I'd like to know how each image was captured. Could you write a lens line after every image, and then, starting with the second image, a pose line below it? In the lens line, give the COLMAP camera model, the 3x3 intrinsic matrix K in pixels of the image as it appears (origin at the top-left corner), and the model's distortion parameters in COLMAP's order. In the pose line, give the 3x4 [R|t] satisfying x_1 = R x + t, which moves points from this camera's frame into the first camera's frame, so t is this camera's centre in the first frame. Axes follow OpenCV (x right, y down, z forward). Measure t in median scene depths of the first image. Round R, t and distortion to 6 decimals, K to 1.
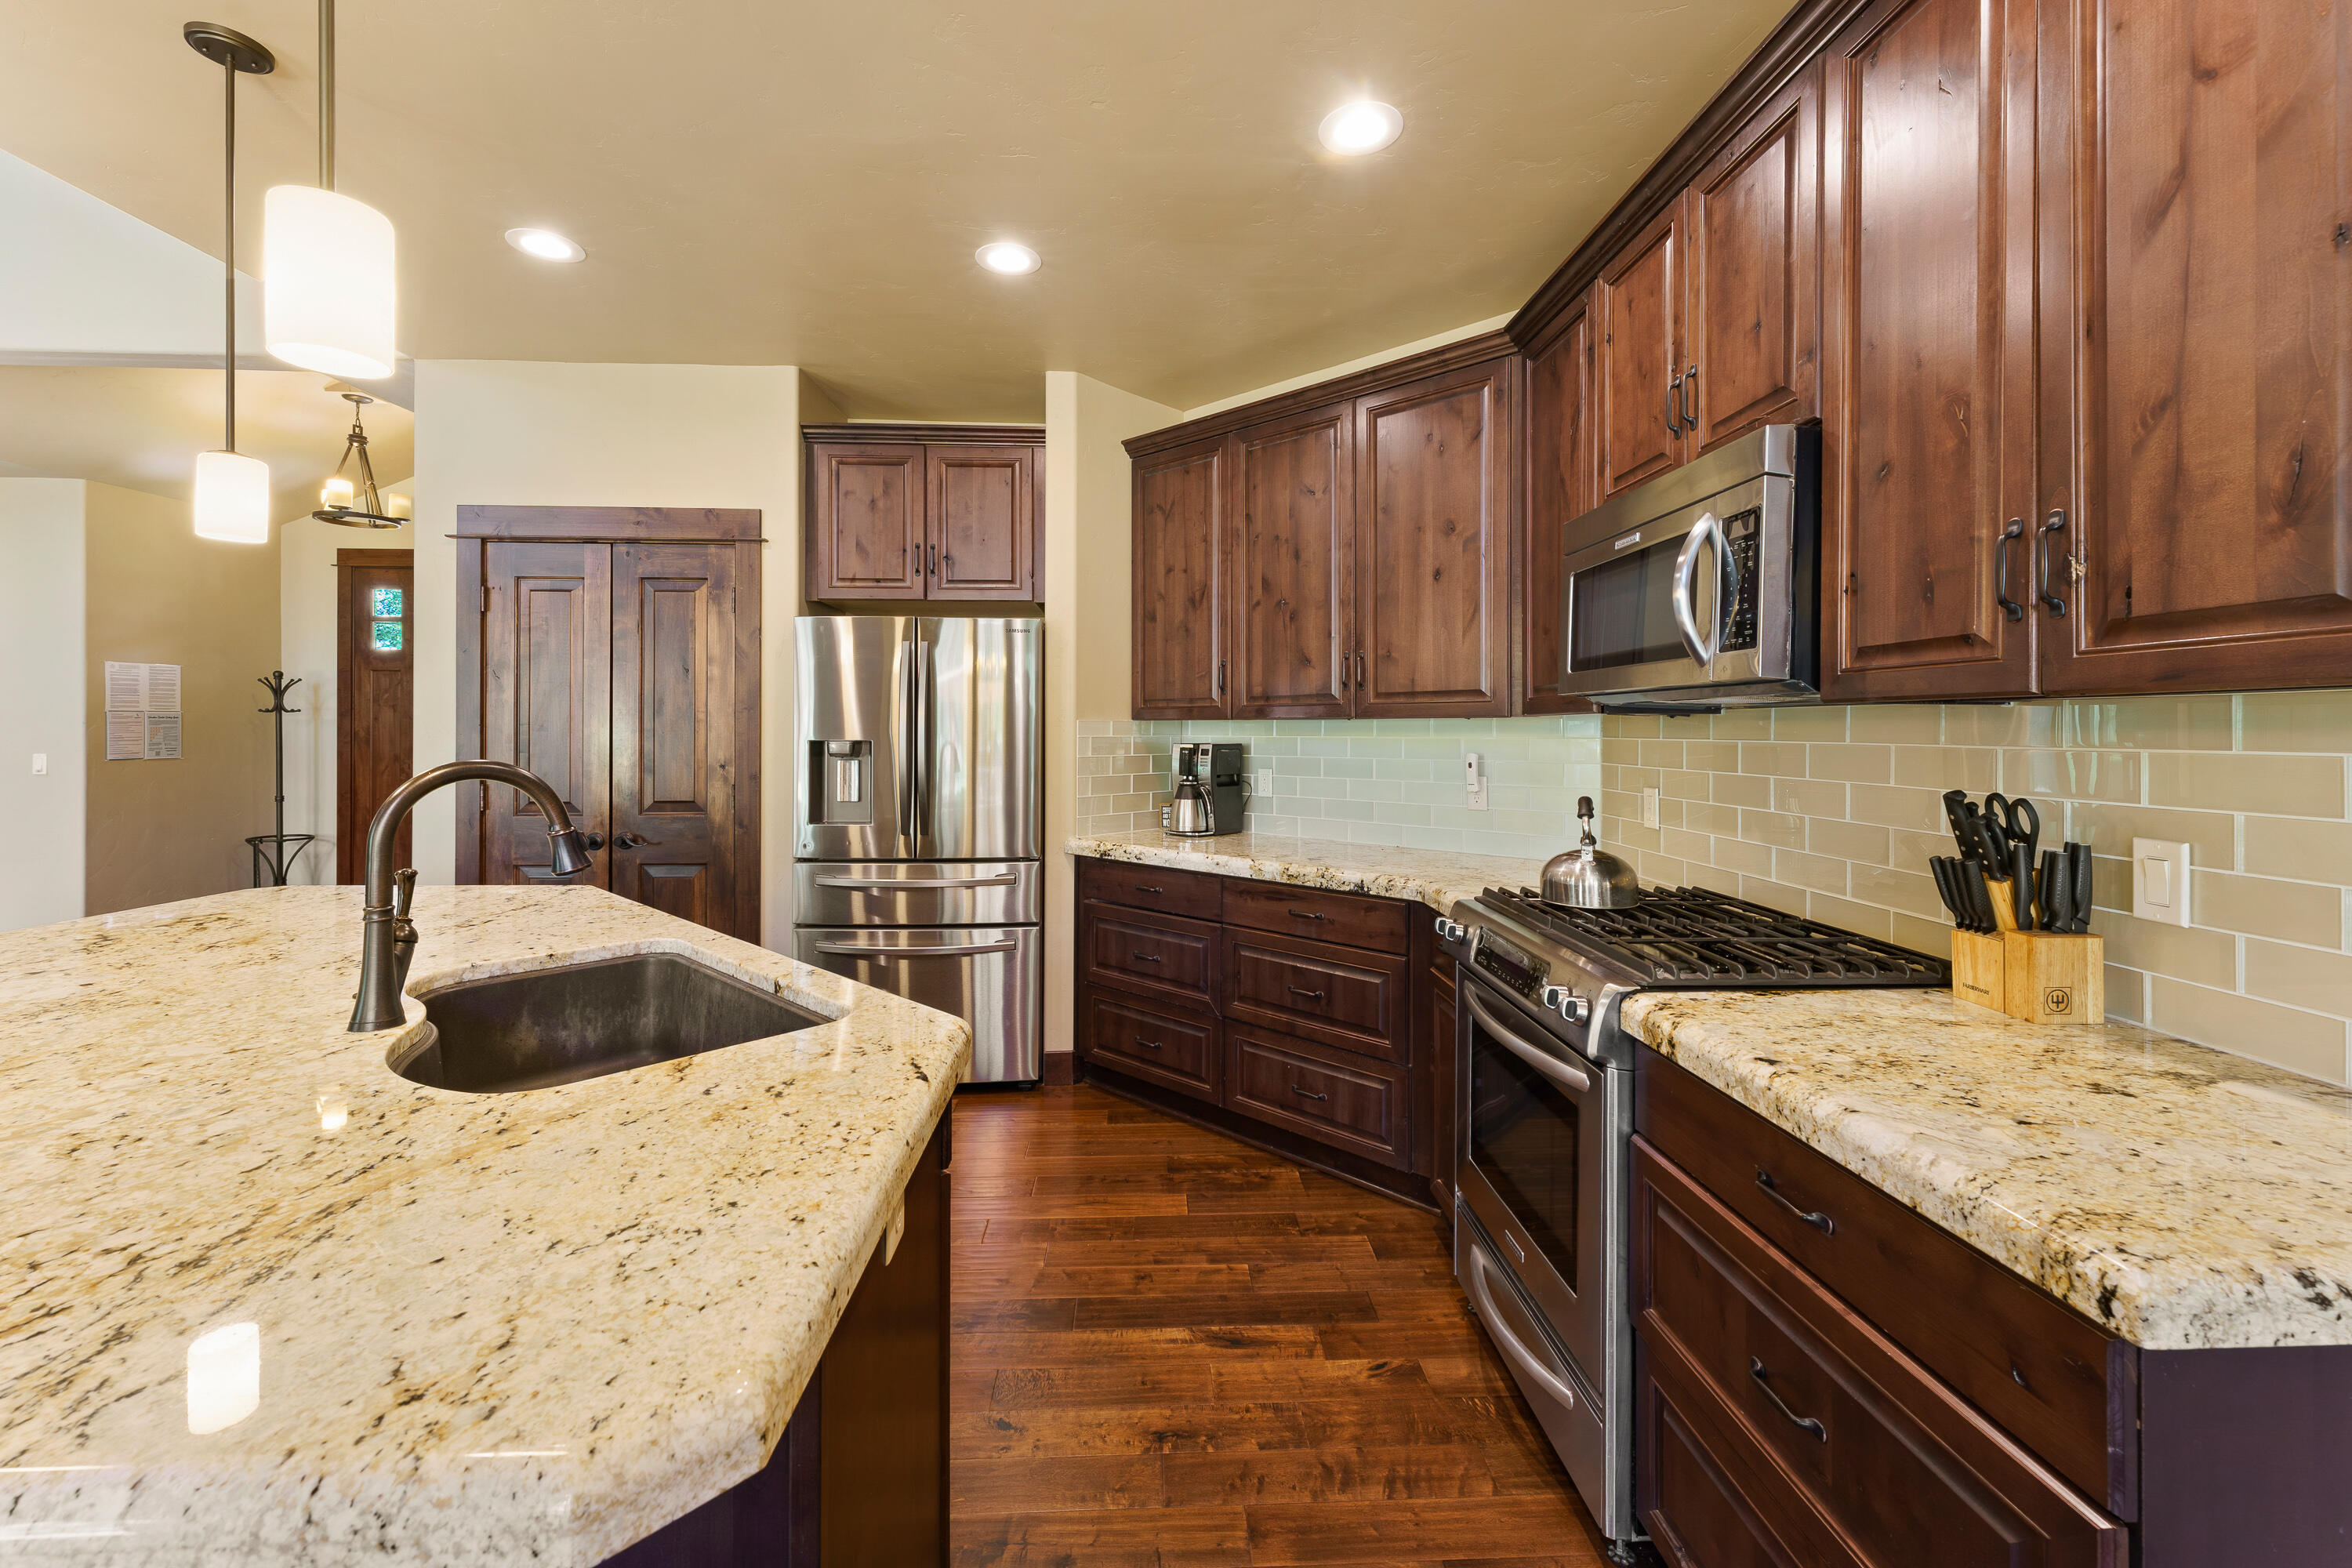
lens RADIAL K [[956.6, 0, 1178.4], [0, 956.6, 723.4], [0, 0, 1]] dist [0.000649, -0.000695]
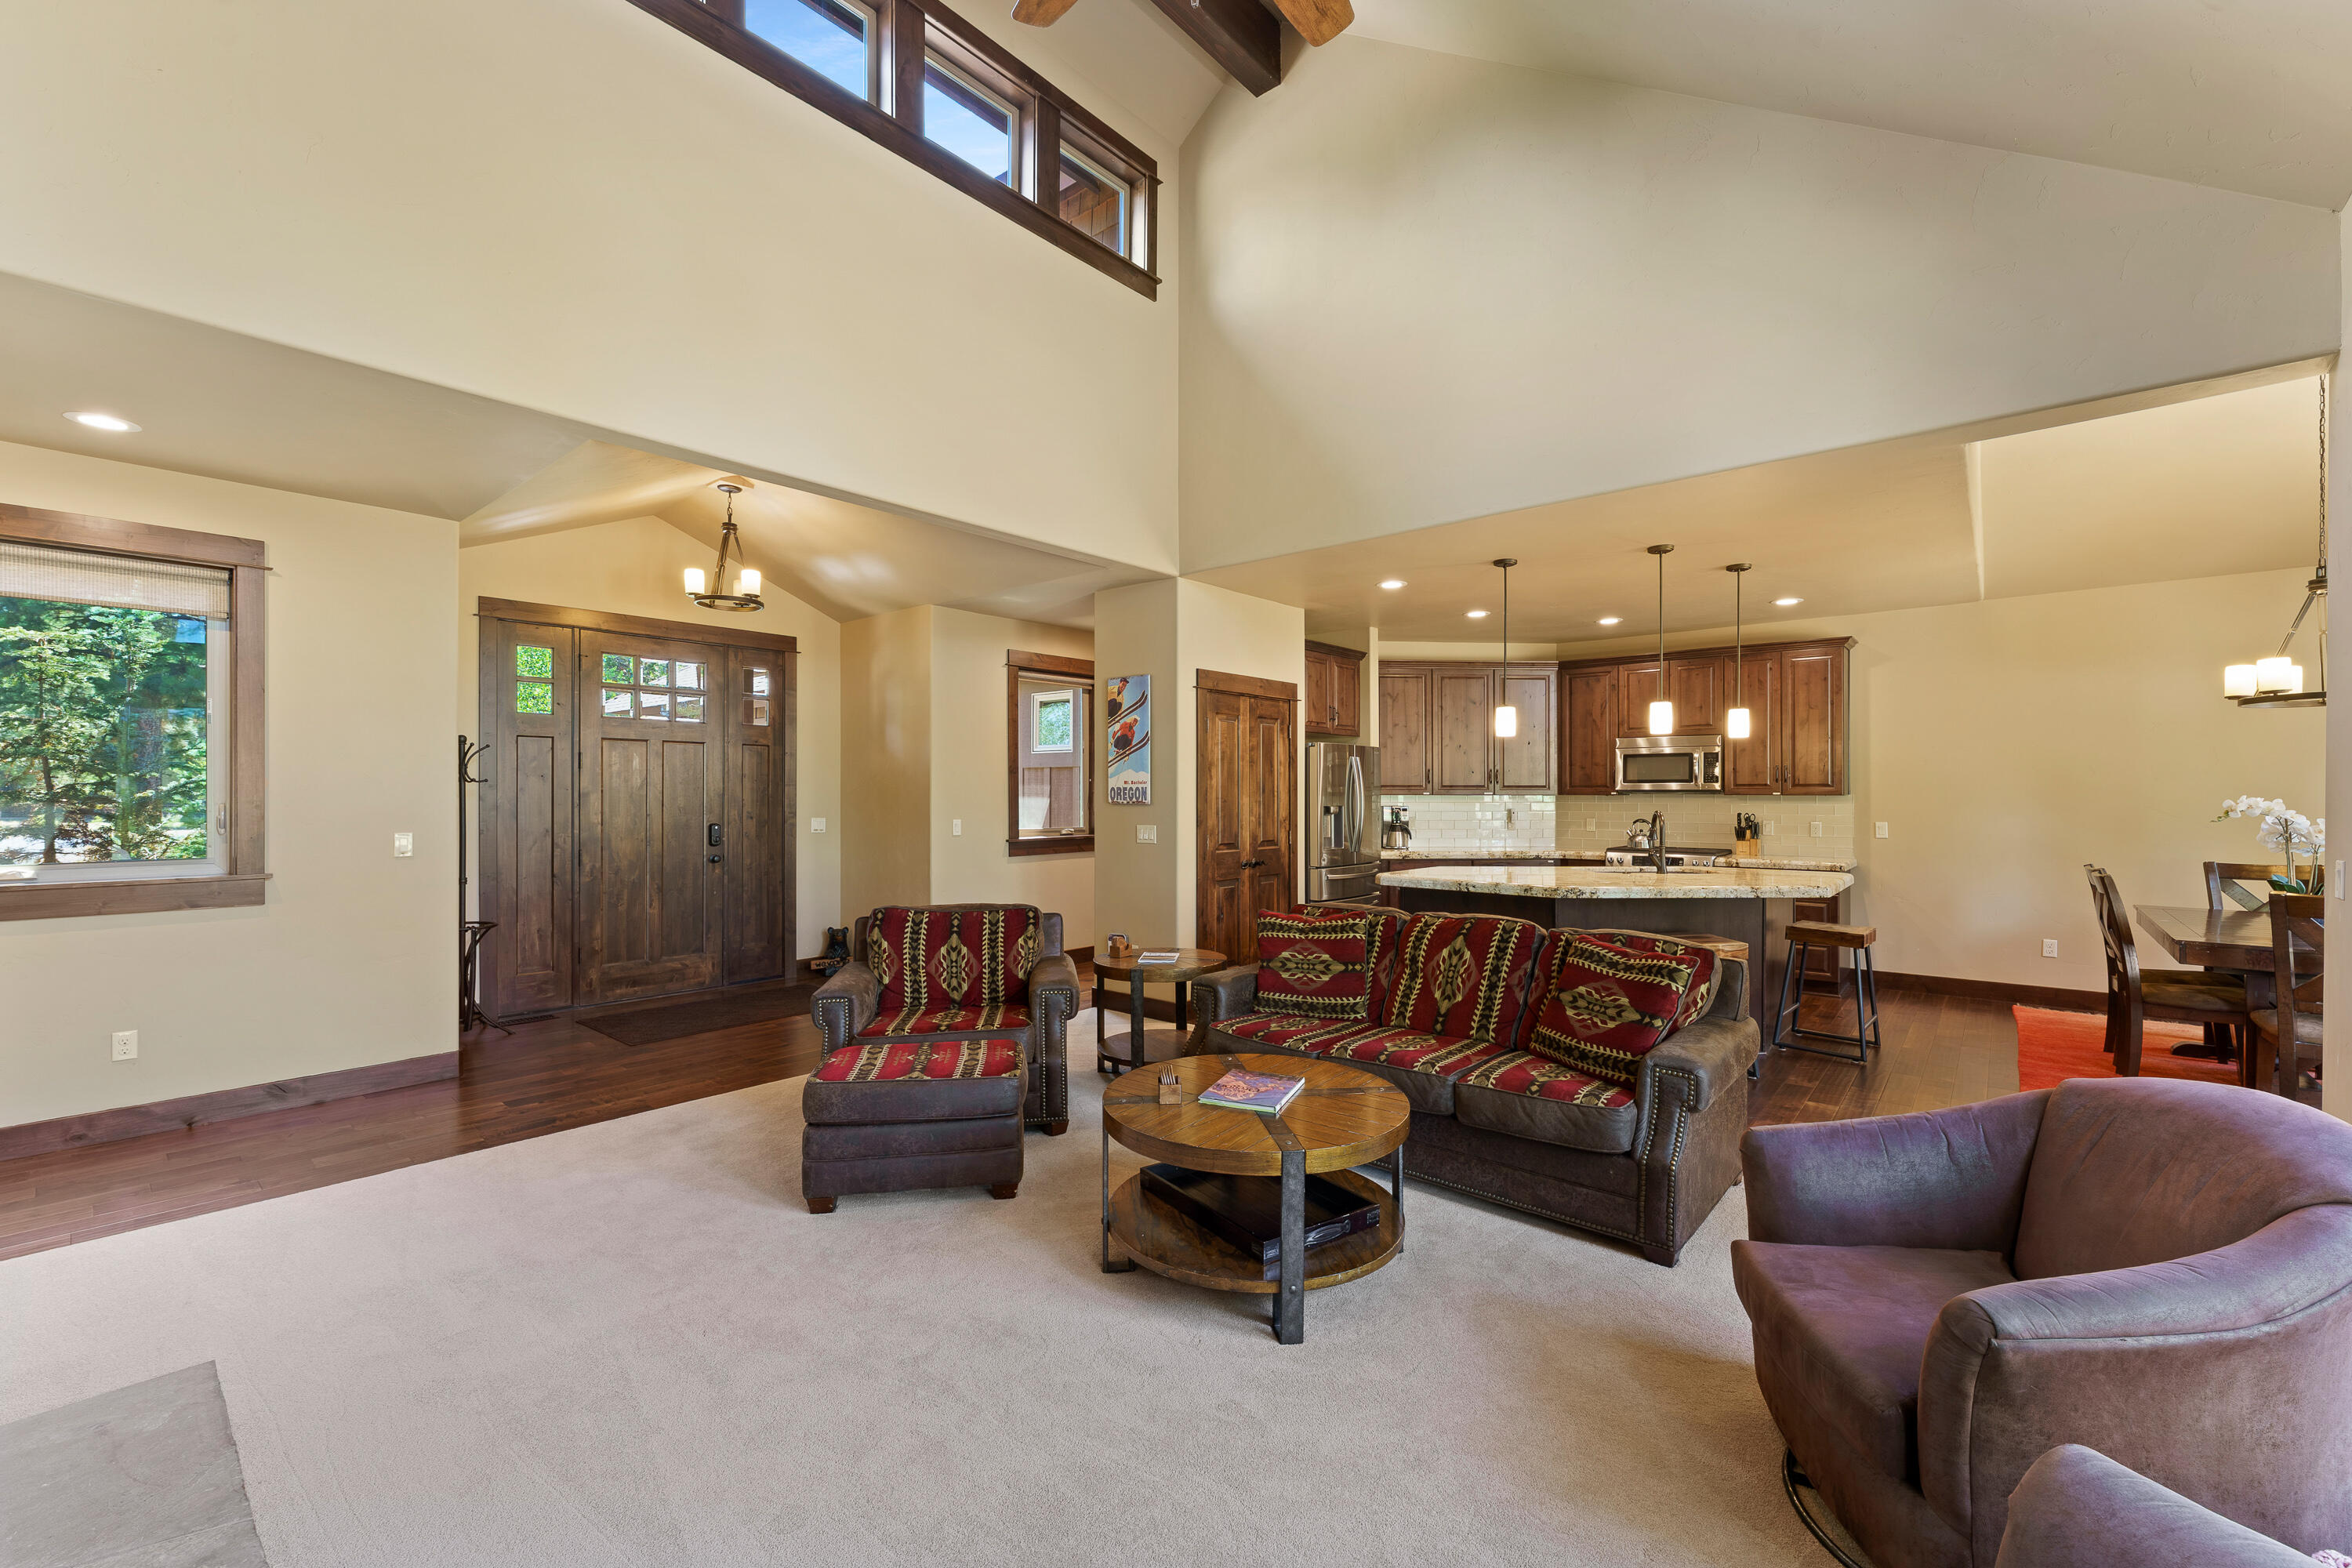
lens RADIAL K [[956.6, 0, 1186.1], [0, 956.6, 791.5], [0, 0, 1]] dist [0.000649, -0.000695]
pose [[0.680684, 0.001964, 0.732575, -2.473280], [-0.006307, 0.999975, 0.003179, -0.020460], [-0.732550, -0.006784, 0.680679, -0.141822]]
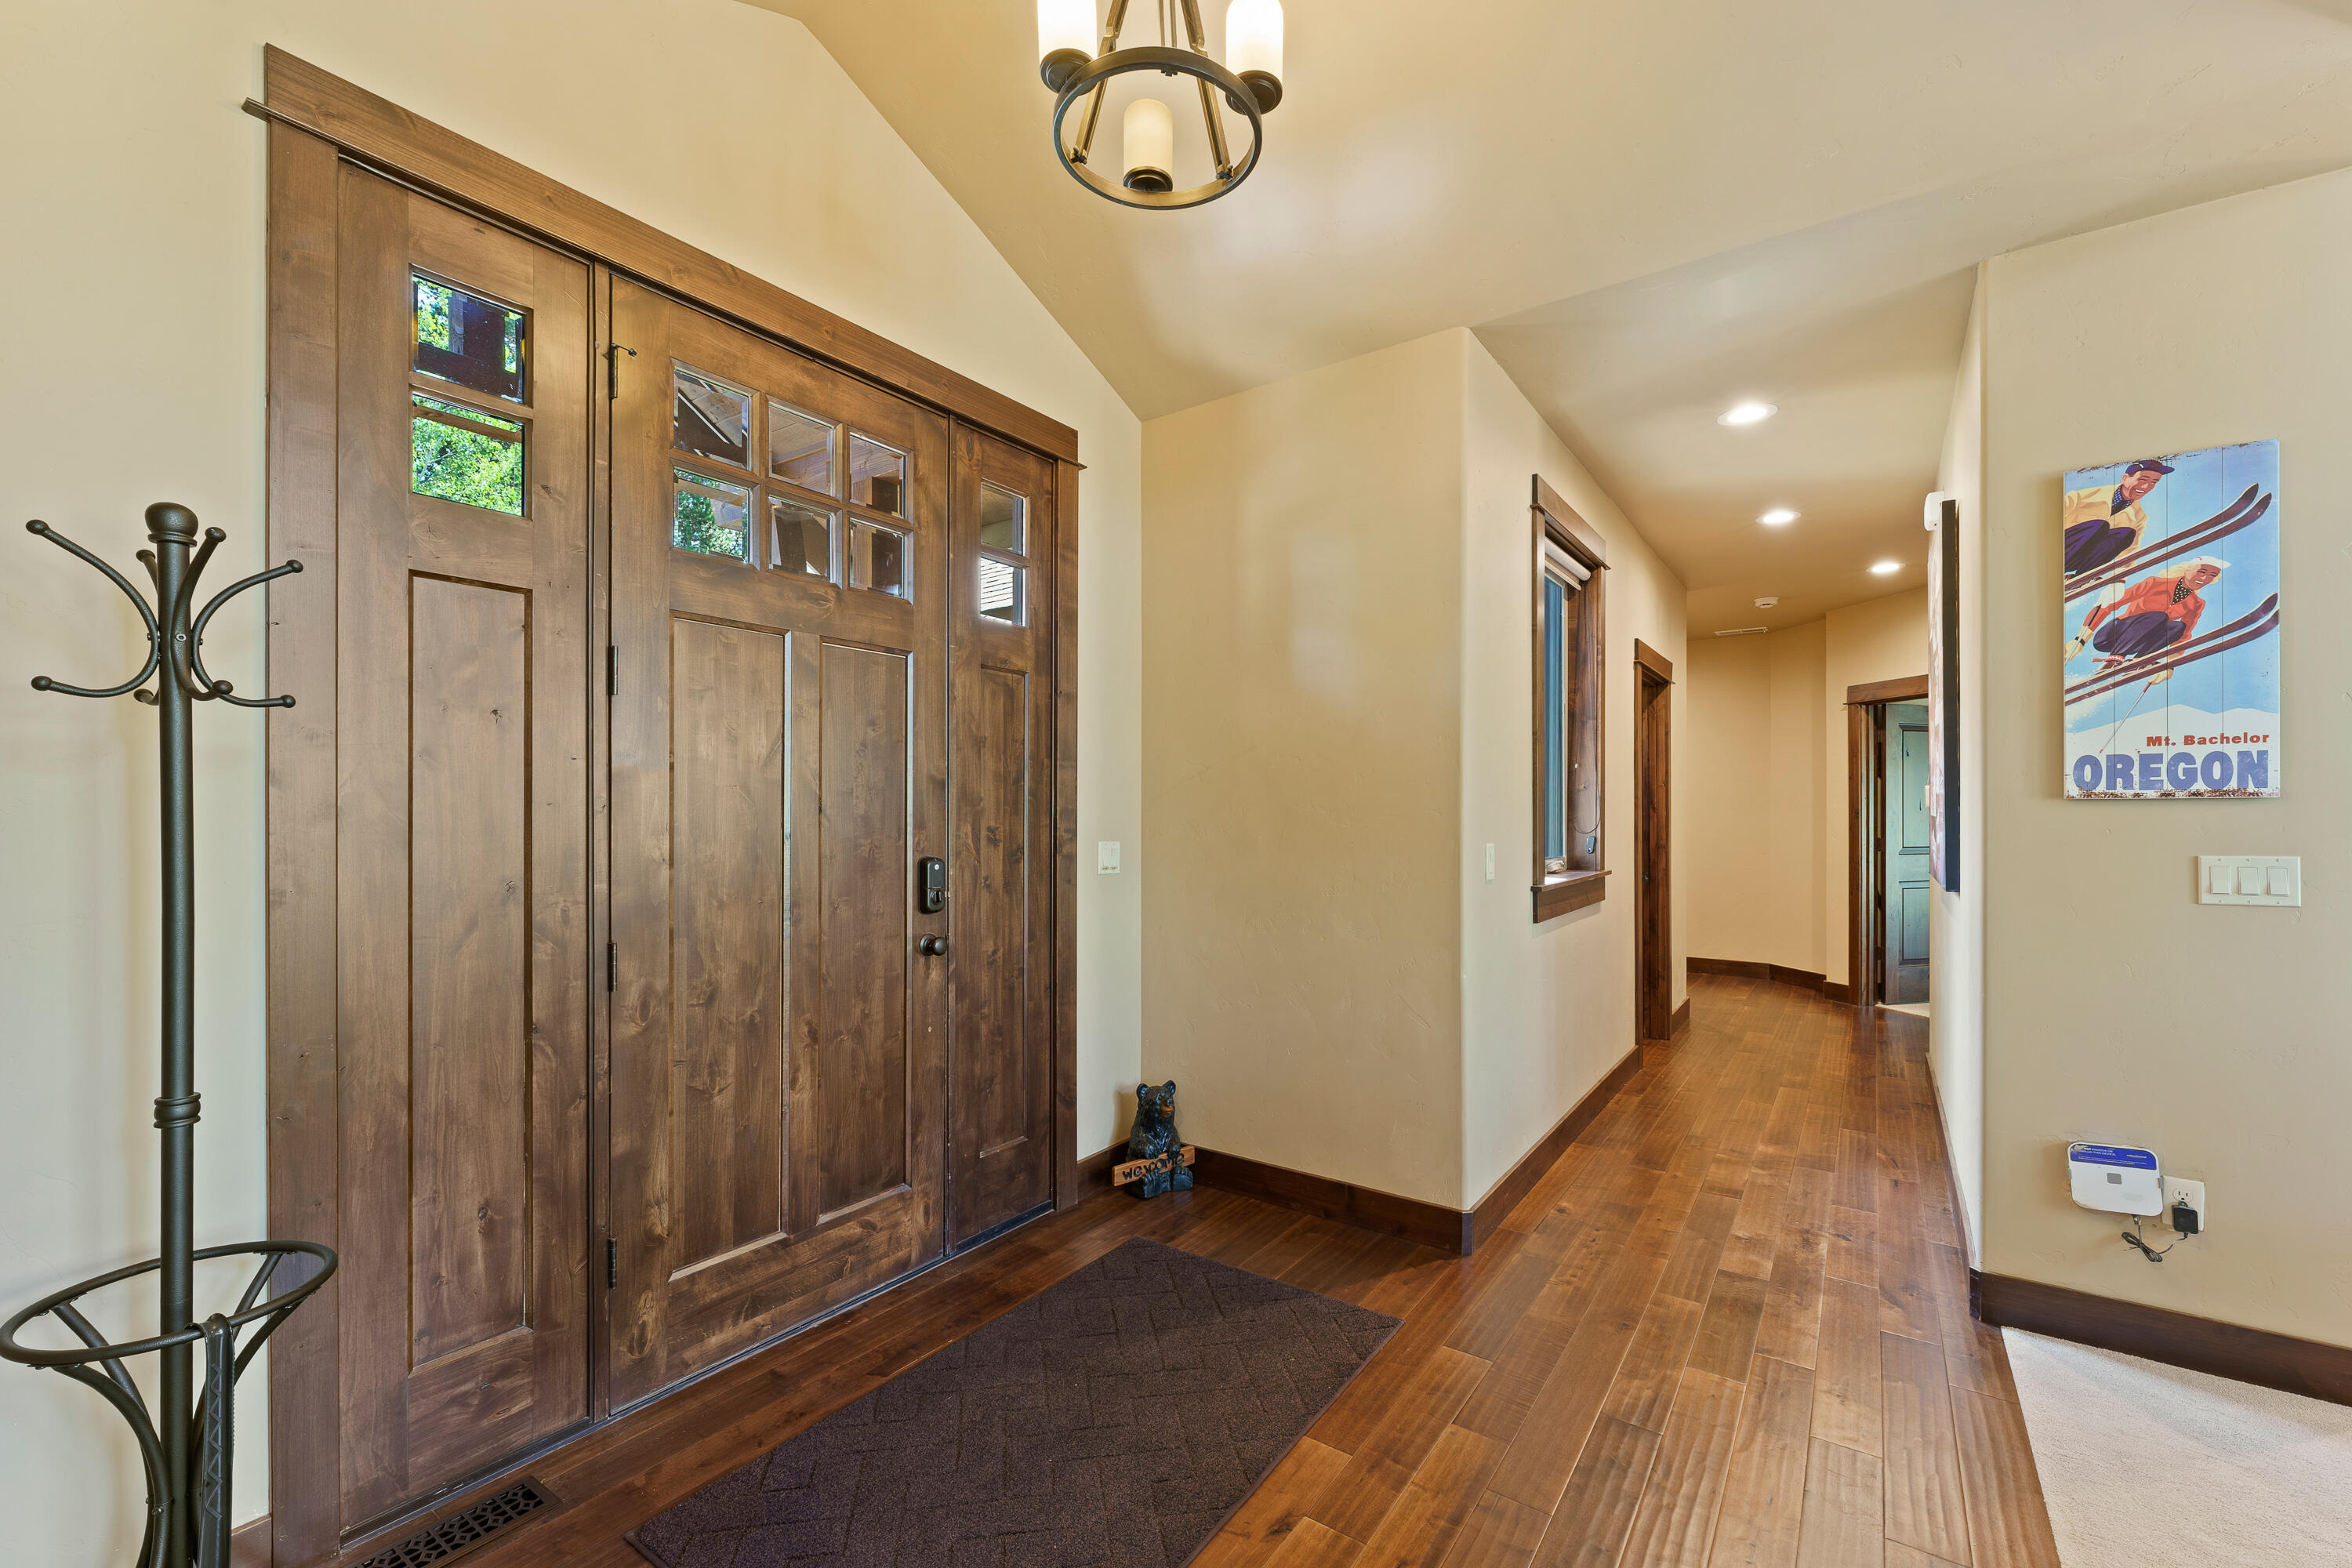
lens RADIAL K [[956.6, 0, 1187.6], [0, 956.6, 809.4], [0, 0, 1]] dist [0.000649, -0.000695]
pose [[0.613144, 0.002876, 0.789966, -2.187138], [-0.003551, 0.999993, -0.000884, 0.018247], [-0.789963, -0.002263, 0.613150, 1.240325]]
